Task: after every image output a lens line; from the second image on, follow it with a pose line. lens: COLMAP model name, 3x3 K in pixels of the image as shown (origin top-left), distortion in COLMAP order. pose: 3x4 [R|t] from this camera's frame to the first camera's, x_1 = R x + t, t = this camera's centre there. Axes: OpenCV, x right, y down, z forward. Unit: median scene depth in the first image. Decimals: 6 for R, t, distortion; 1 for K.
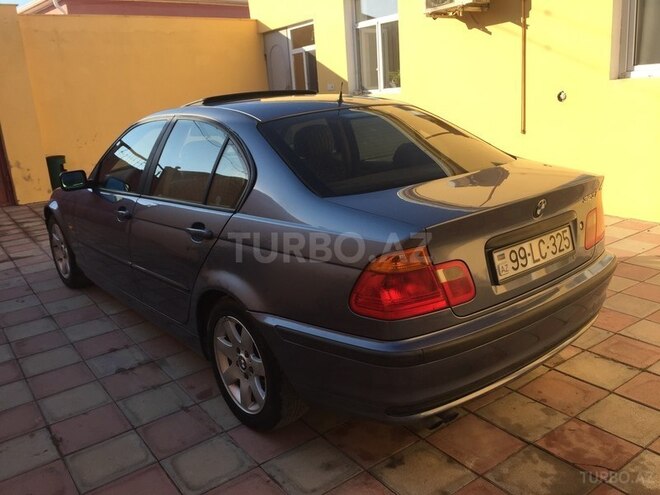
lens RADIAL K [[566.4, 0, 332.8], [0, 566.4, 246.1], [0, 0, 1]] dist [0.032505, -0.030243]
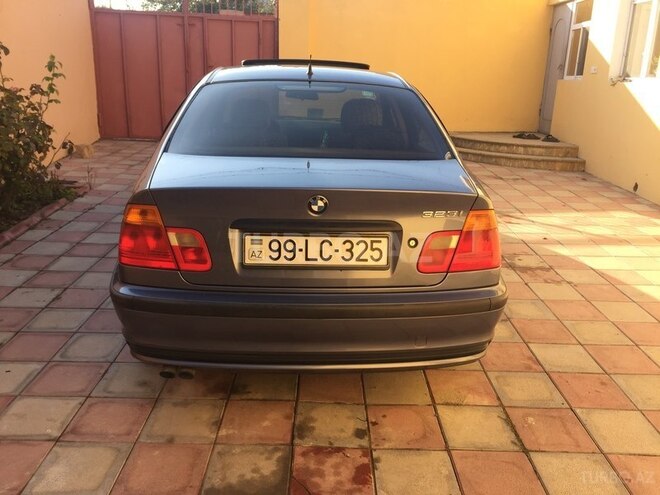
lens RADIAL K [[566.4, 0, 331.8], [0, 566.4, 245.2], [0, 0, 1]] dist [0.032505, -0.030243]
pose [[0.804611, 0.257934, -0.534857, 0.848918], [-0.233338, 0.965614, 0.114645, -0.108310], [0.546036, 0.032558, 0.837129, 0.226777]]
